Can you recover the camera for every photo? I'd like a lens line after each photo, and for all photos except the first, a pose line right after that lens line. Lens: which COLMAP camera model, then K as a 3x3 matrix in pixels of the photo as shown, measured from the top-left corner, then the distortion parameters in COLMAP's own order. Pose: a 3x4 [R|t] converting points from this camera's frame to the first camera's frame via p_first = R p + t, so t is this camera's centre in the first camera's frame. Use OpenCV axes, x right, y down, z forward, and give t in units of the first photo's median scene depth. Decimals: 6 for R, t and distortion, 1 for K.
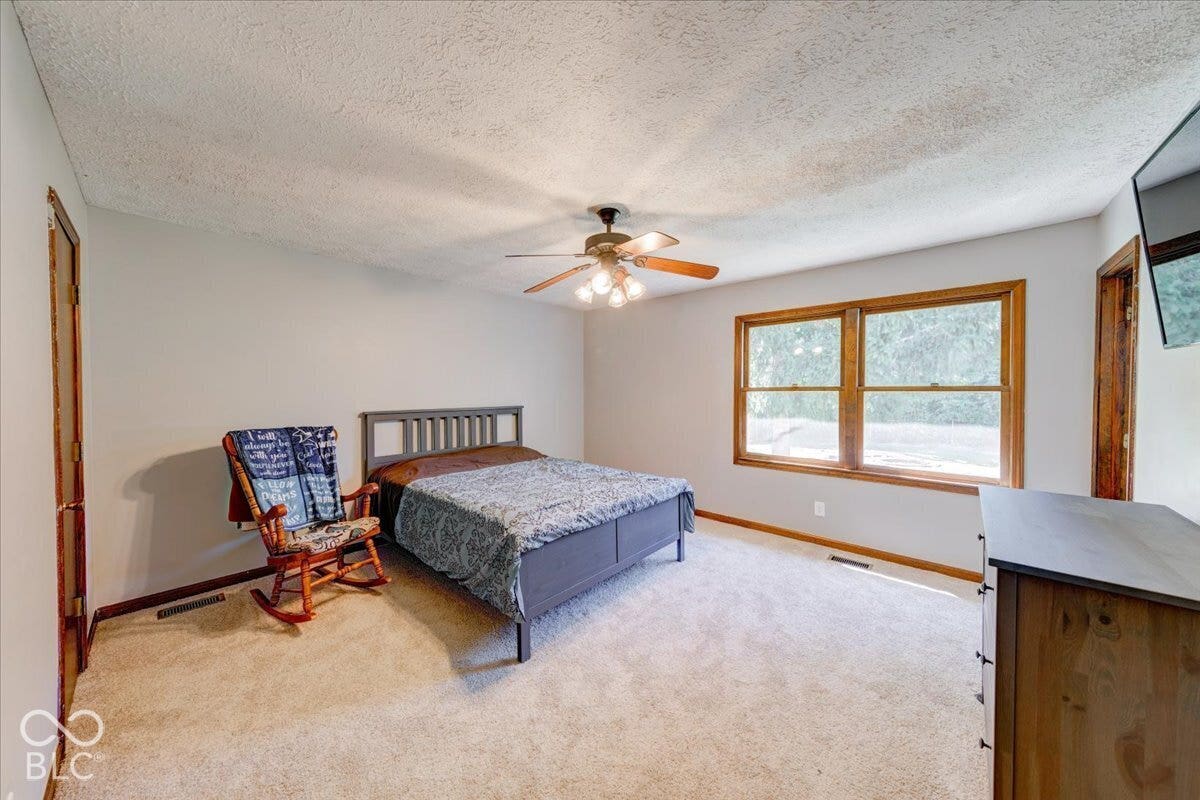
lens RADIAL K [[394.9, 0, 604.3], [0, 394.9, 397.9], [0, 0, 1]] dist [0.006760, 0.000016]
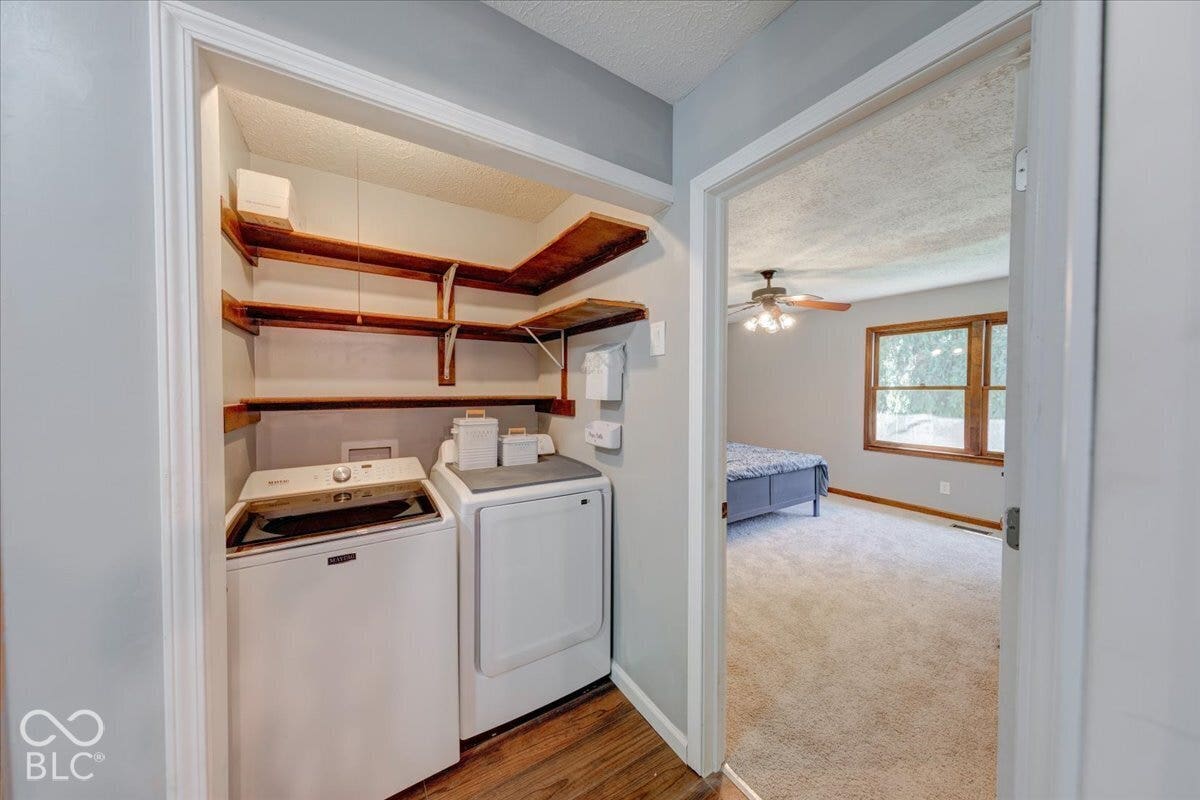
lens RADIAL K [[392.2, 0, 597.8], [0, 392.2, 396.2], [0, 0, 1]] dist [0.001466, 0.000001]
pose [[0.958164, 0.009006, -0.286078, -0.155344], [-0.008985, 0.999959, 0.001384, 0.012093], [0.286079, 0.001244, 0.958205, -0.541170]]
